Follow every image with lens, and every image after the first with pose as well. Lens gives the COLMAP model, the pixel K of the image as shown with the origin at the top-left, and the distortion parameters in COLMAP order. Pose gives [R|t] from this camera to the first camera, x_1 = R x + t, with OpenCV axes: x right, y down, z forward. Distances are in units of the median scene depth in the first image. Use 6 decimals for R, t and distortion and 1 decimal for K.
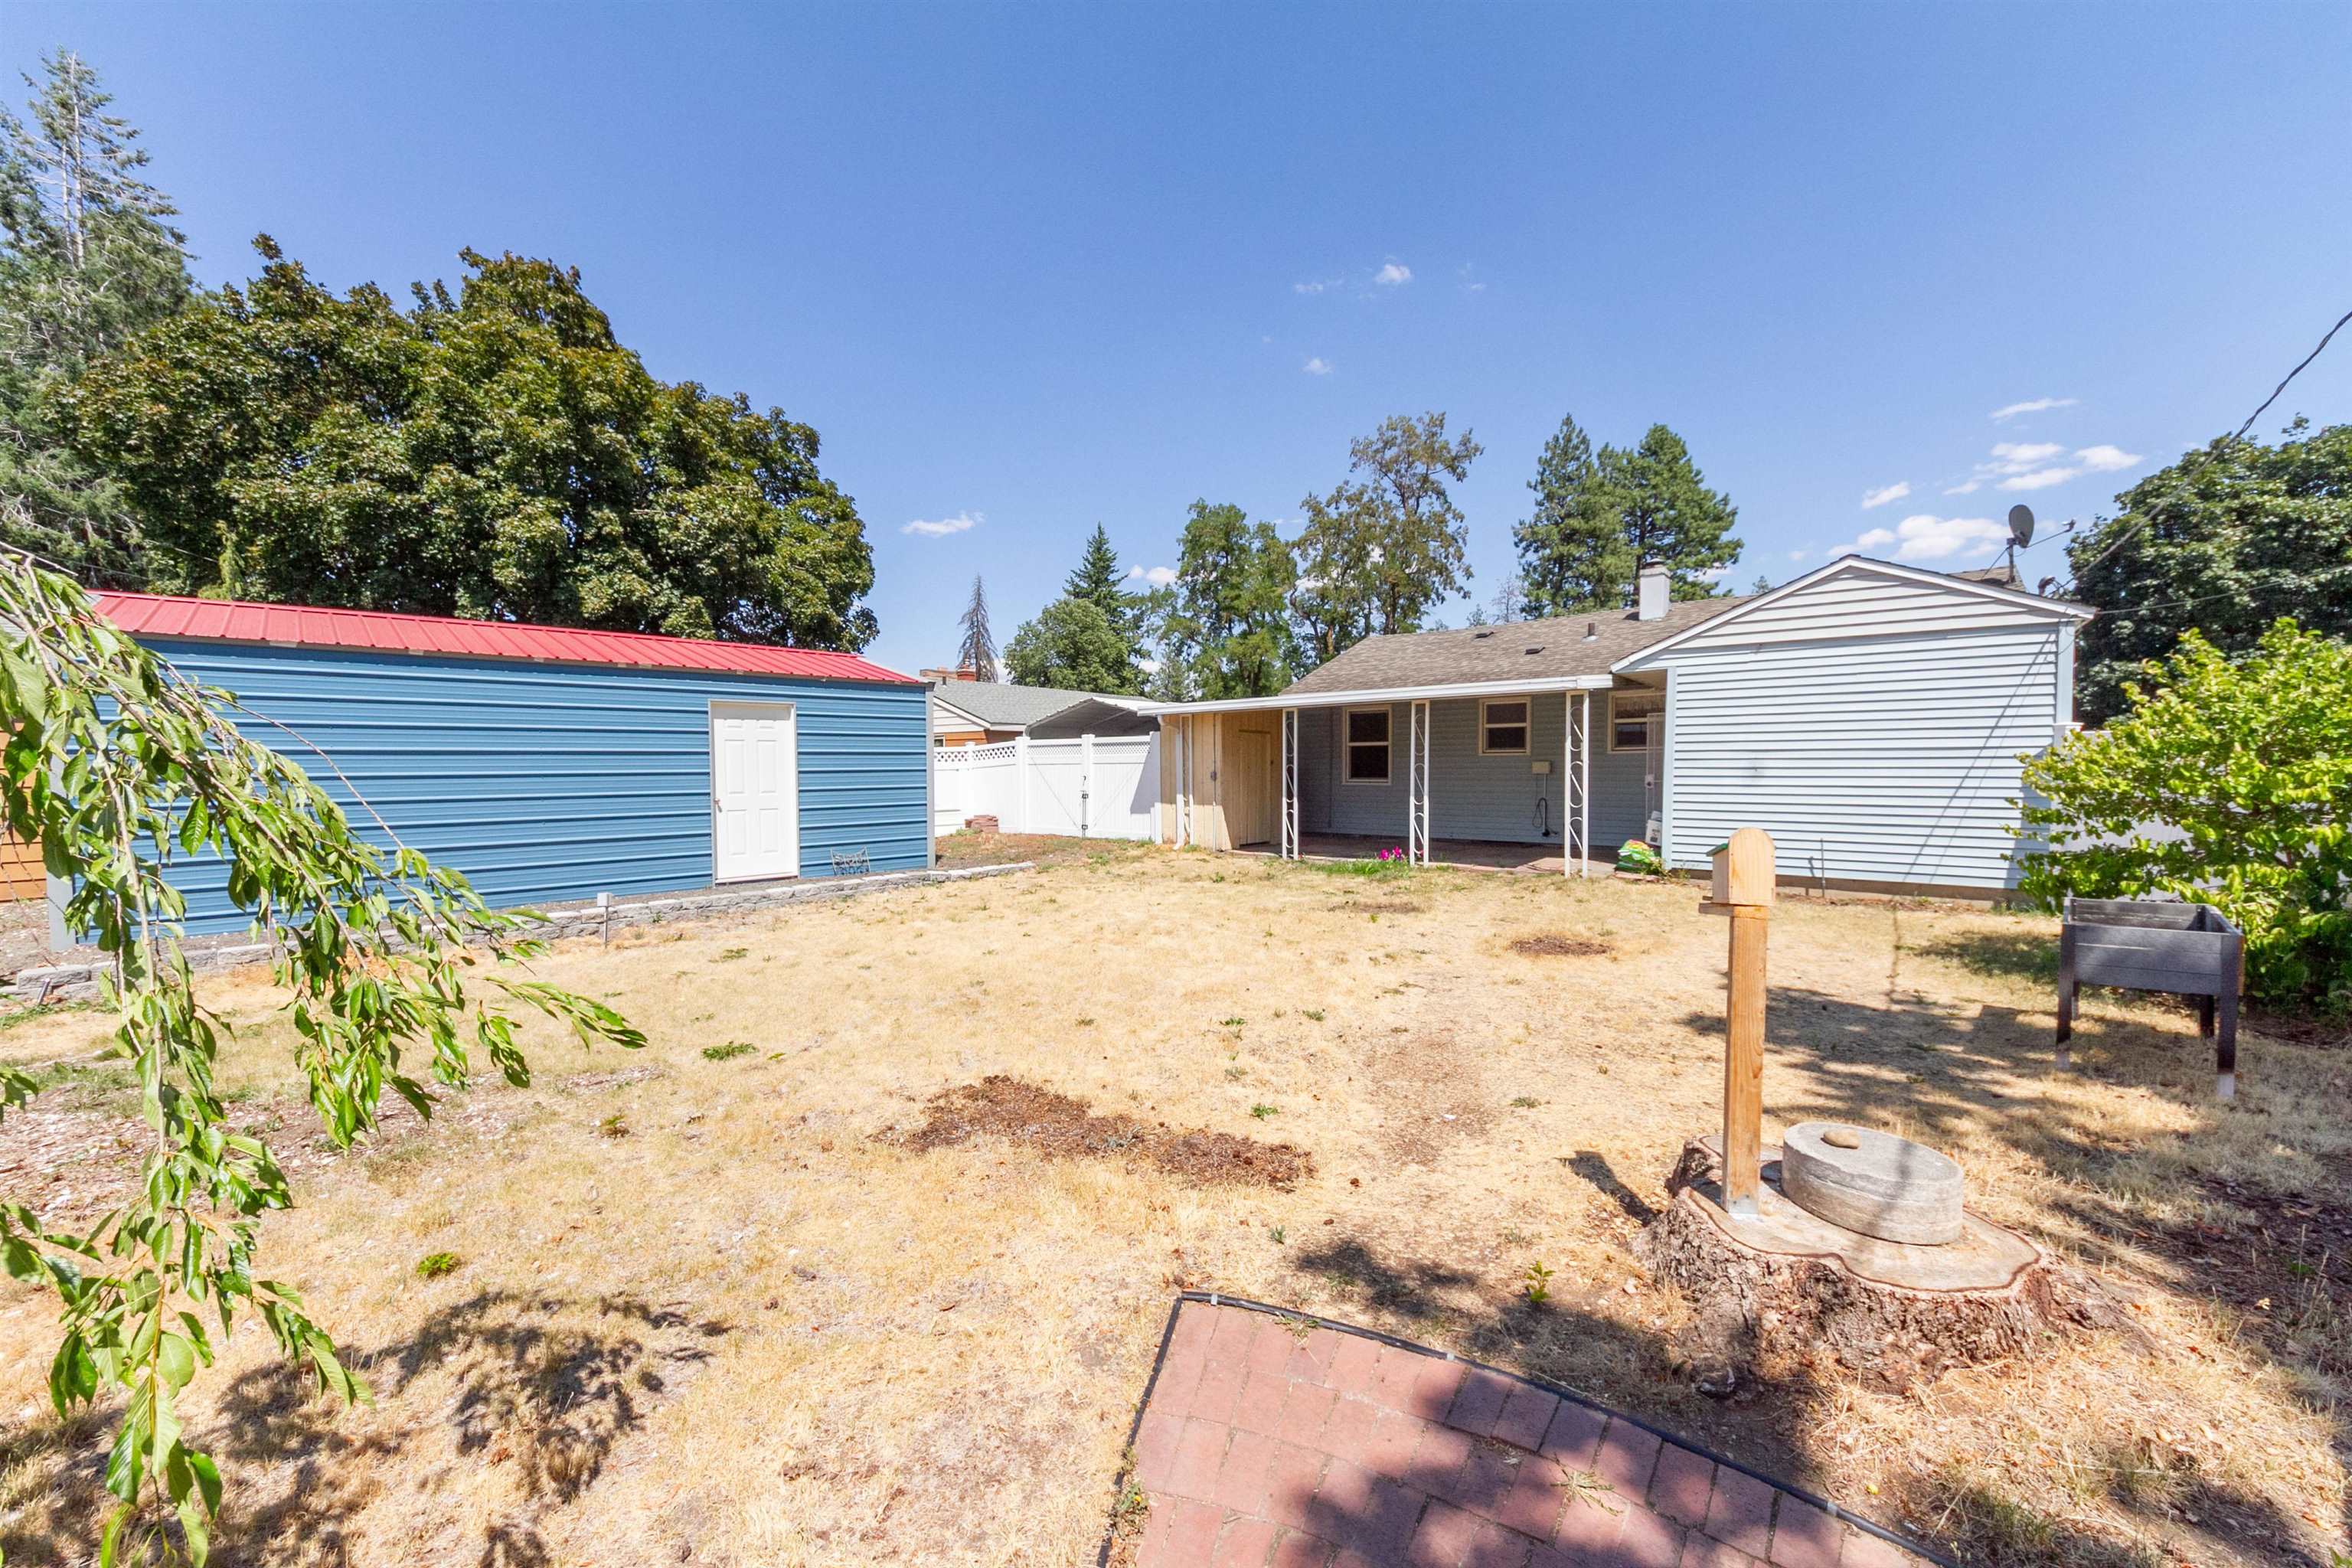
lens RADIAL K [[893.7, 0, 1185.0], [0, 893.7, 787.3], [0, 0, 1]] dist [0.000927, 0.000132]
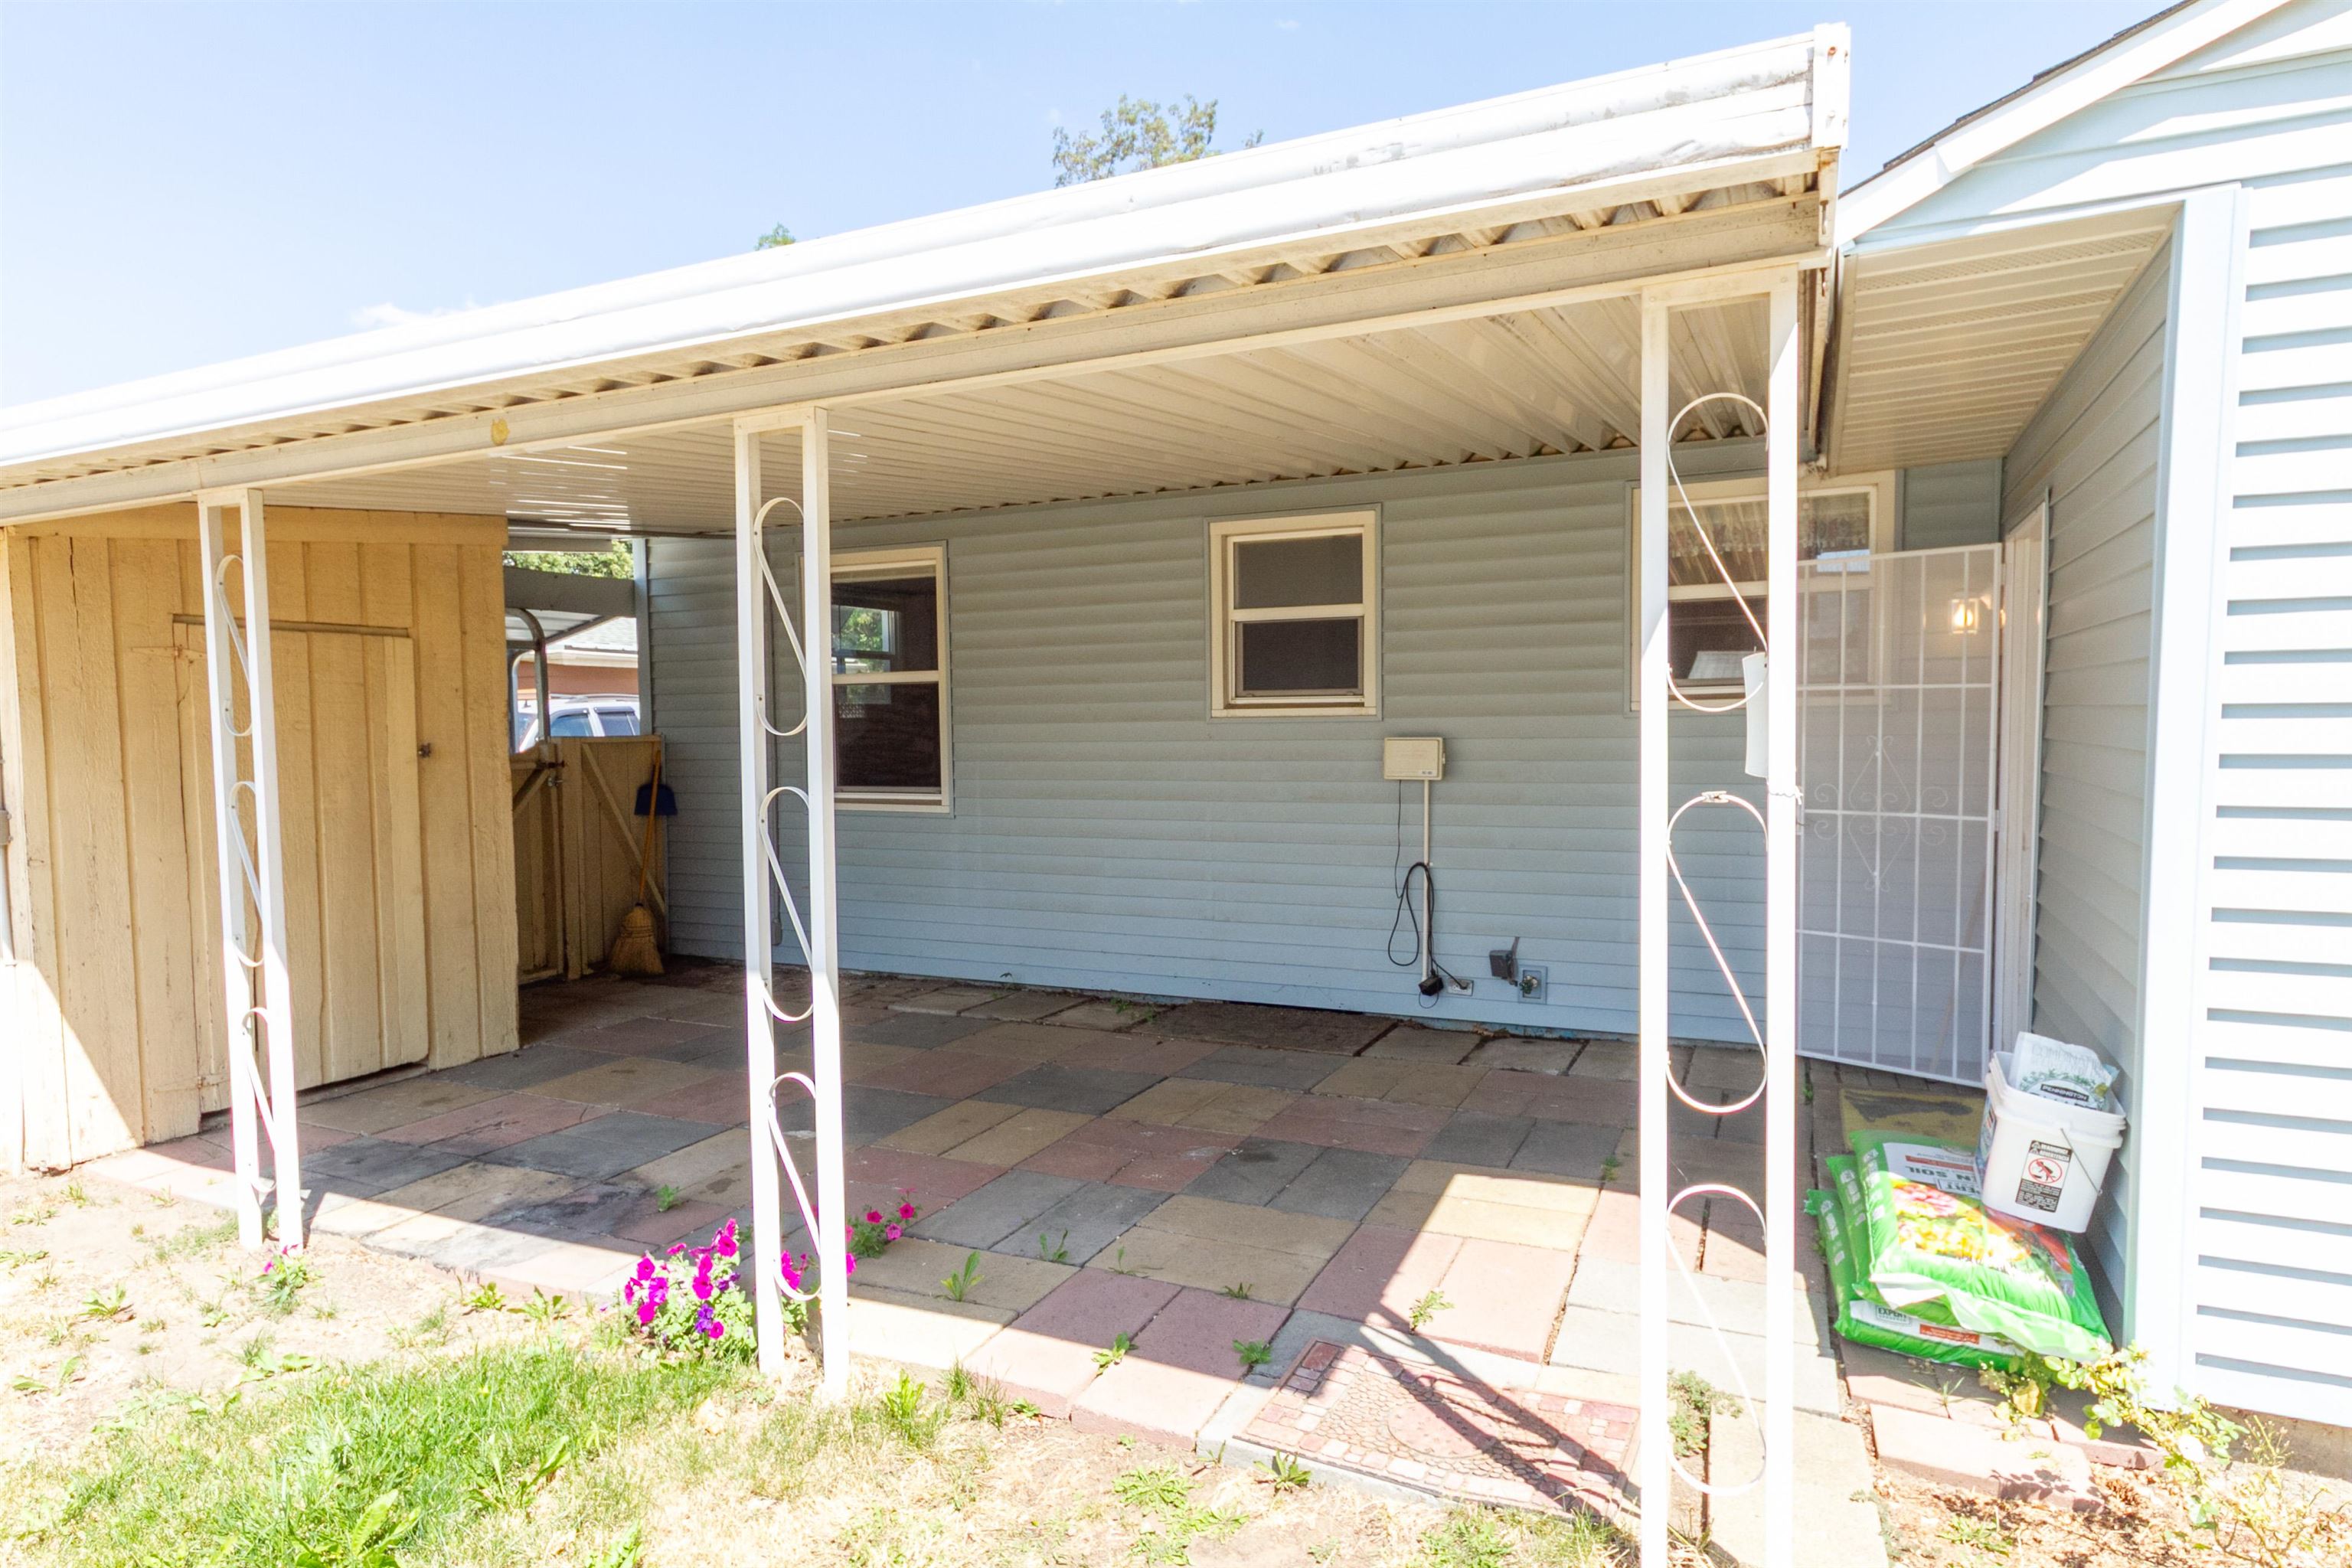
lens RADIAL K [[1335.5, 0, 1177.4], [0, 1335.5, 742.5], [0, 0, 1]] dist [0.003009, 0.000479]
pose [[0.974418, -0.014911, 0.224249, 0.227641], [0.016249, 0.999859, -0.004122, -0.026014], [-0.224156, 0.007660, 0.974523, 0.597568]]
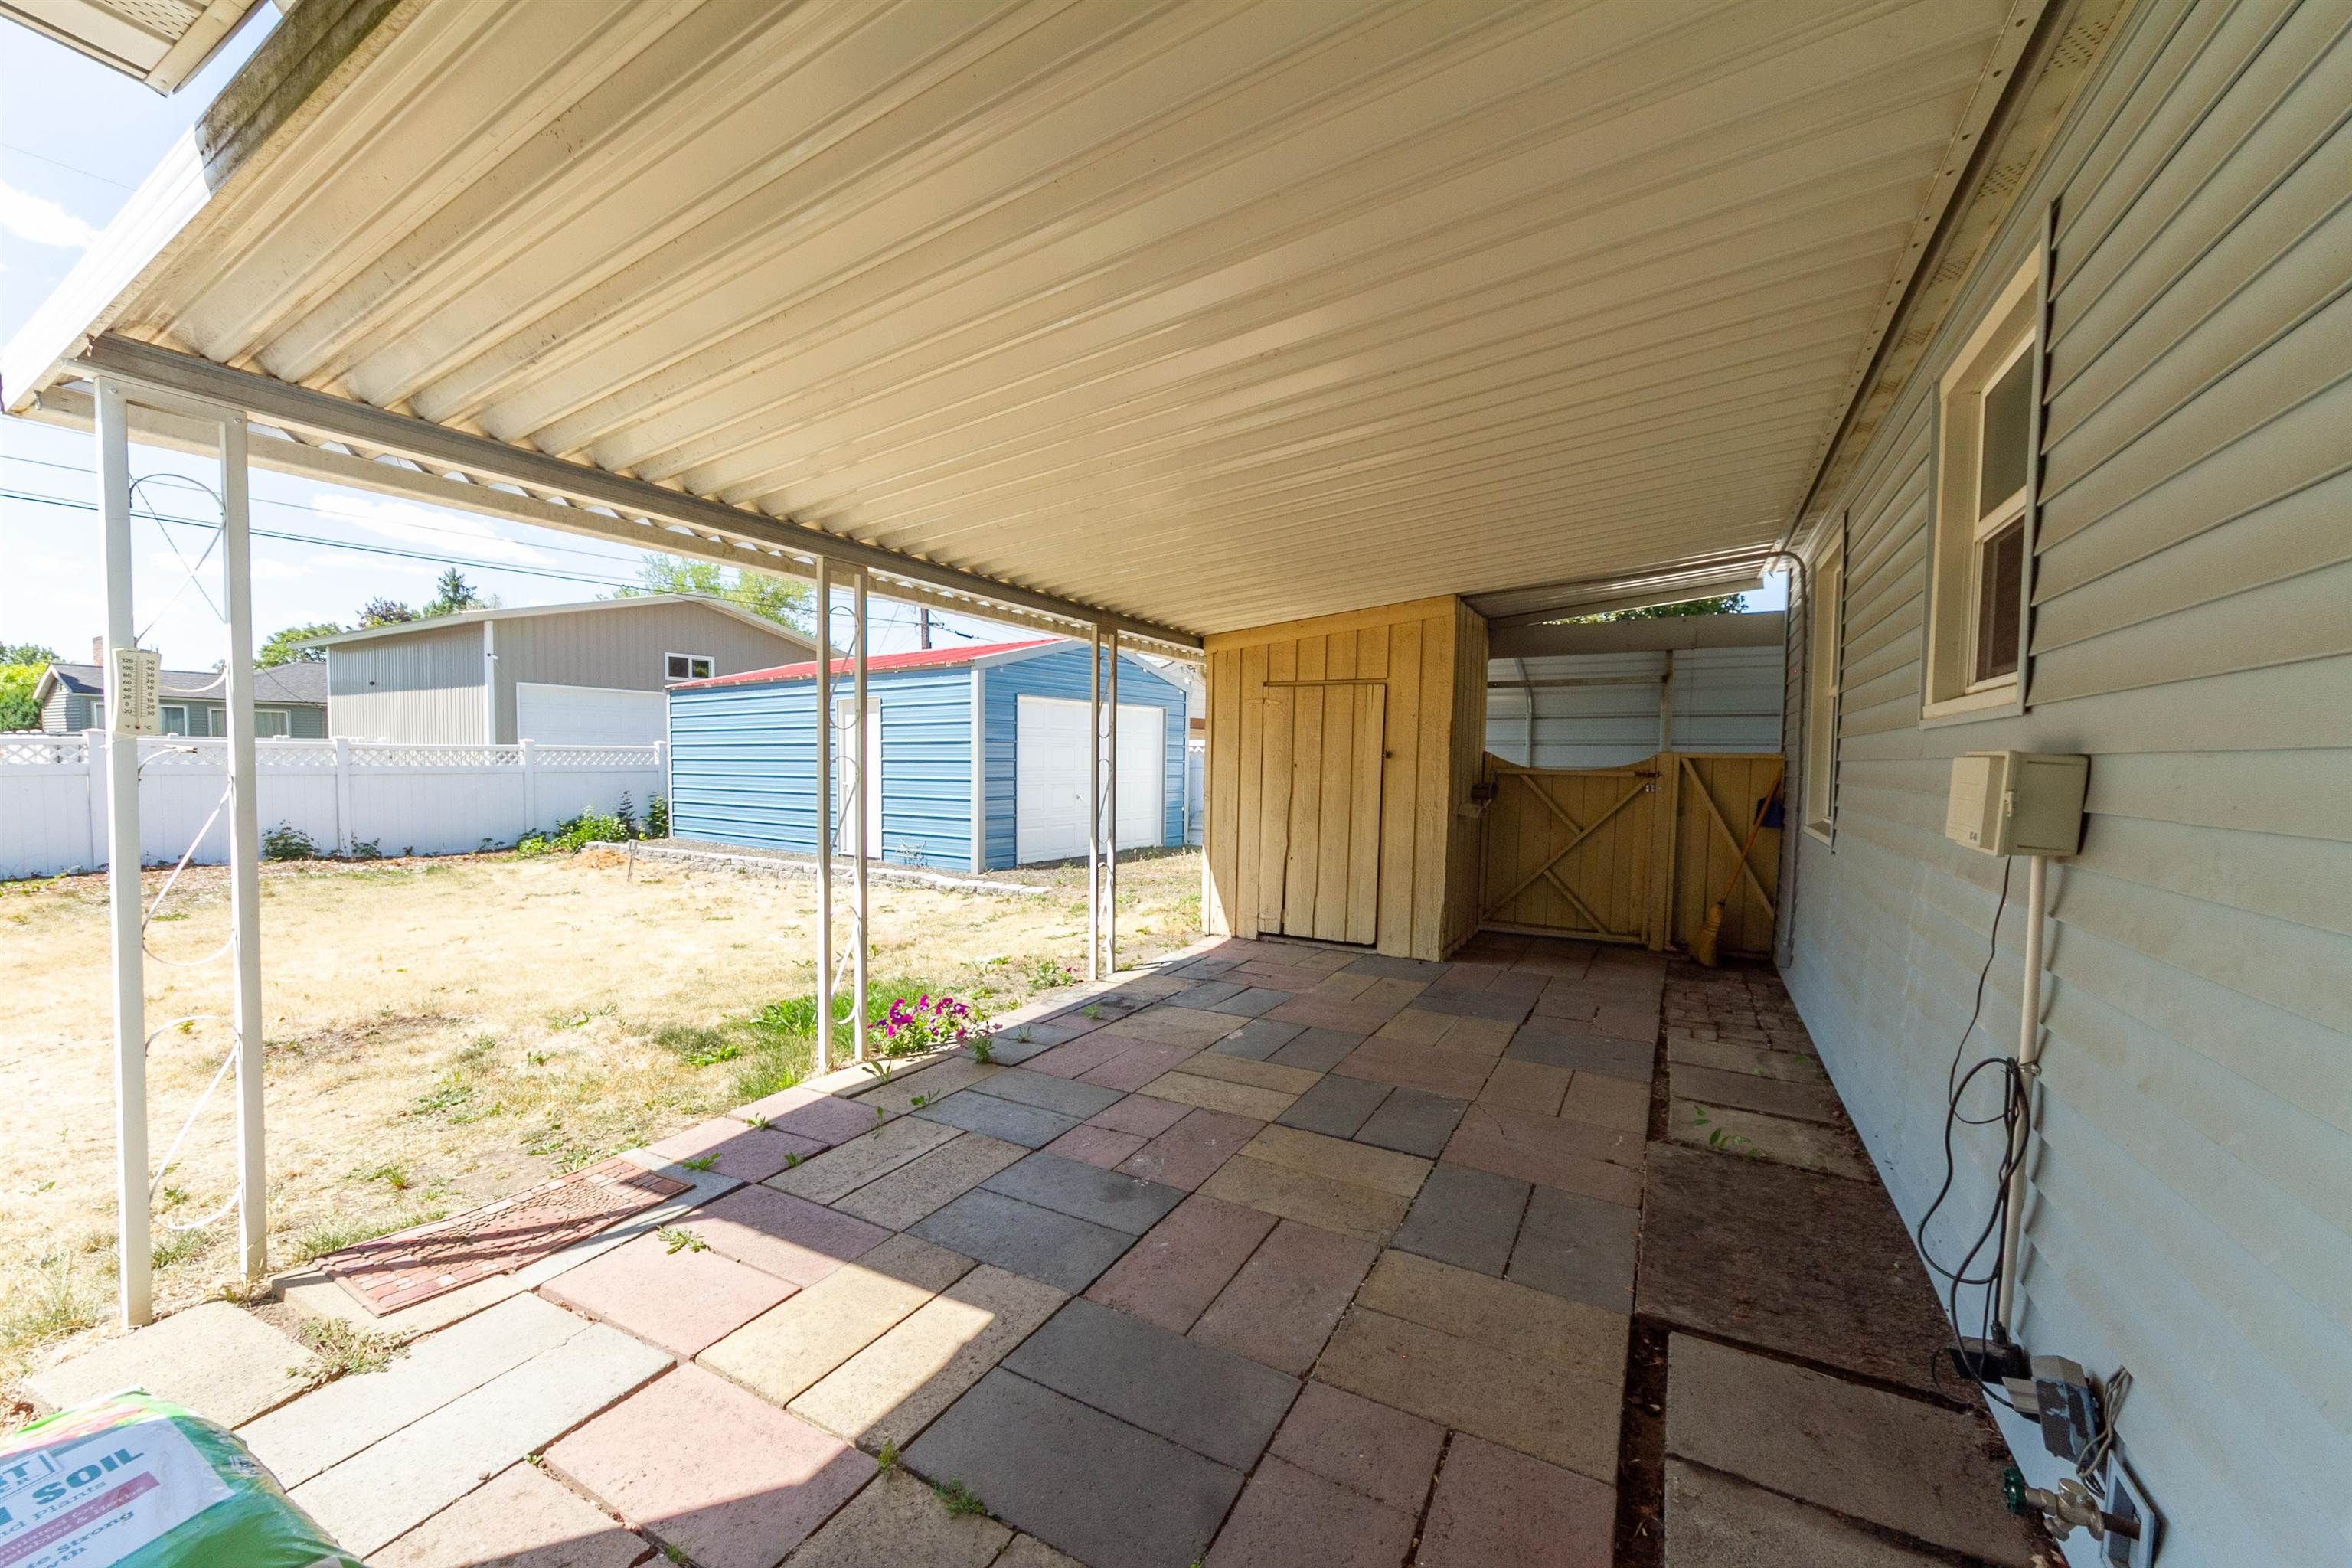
lens RADIAL K [[922.5, 0, 1263.6], [0, 922.5, 790.0], [0, 0, 1]] dist [-0.002488, -0.000192]
pose [[0.170404, 0.035141, -0.984748, 0.472616], [-0.025469, 0.999187, 0.031249, -0.024352], [0.985045, 0.019756, 0.171160, 0.851653]]
